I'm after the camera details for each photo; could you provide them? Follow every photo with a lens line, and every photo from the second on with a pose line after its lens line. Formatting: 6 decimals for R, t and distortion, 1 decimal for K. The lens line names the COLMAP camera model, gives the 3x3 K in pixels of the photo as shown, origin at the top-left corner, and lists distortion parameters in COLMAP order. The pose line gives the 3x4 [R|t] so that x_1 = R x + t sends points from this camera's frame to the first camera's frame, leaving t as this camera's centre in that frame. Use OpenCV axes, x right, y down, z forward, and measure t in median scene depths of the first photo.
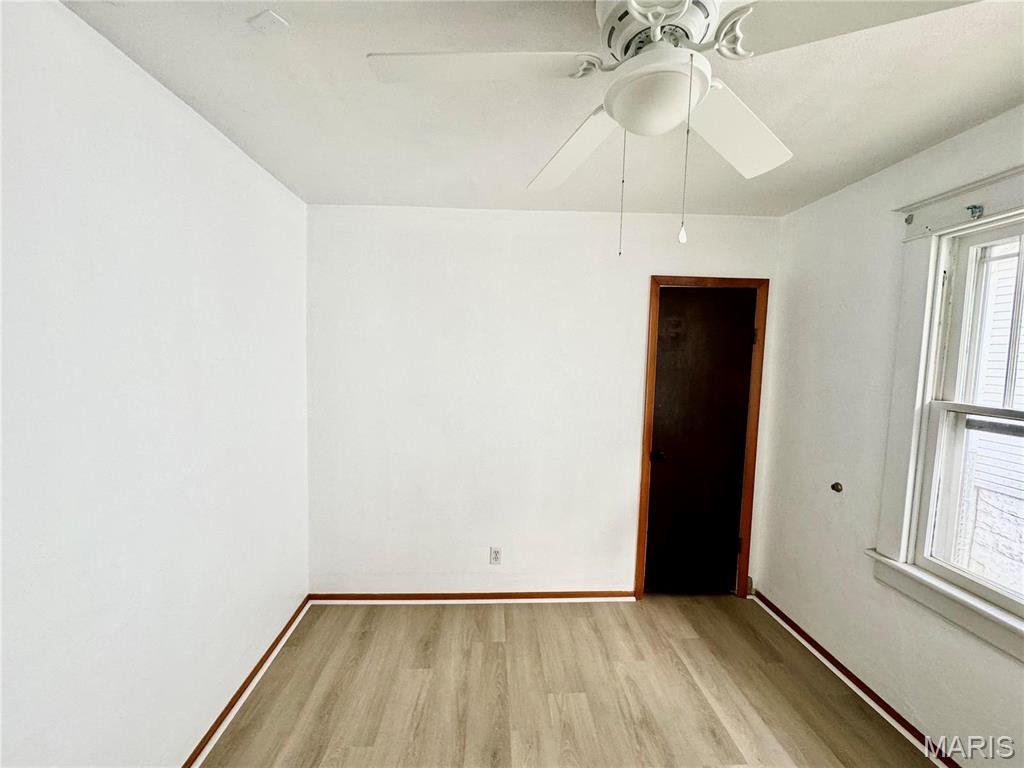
lens RADIAL K [[409.6, 0, 510.5], [0, 409.6, 382.7], [0, 0, 1]] dist [-0.000669, 0.000244]
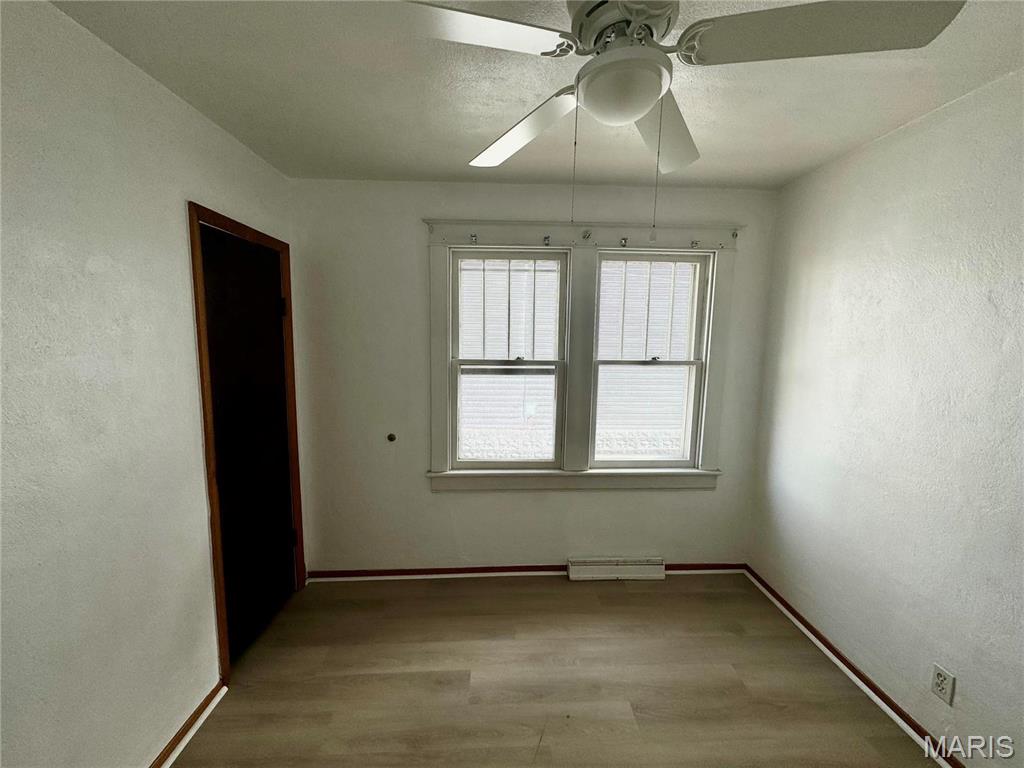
lens RADIAL K [[409.6, 0, 510.5], [0, 409.6, 382.7], [0, 0, 1]] dist [-0.000669, 0.000244]
pose [[0.006131, -0.140285, 0.990092, -0.380695], [0.062691, 0.988217, 0.139631, -0.053420], [-0.998014, 0.061213, 0.014854, 0.616808]]
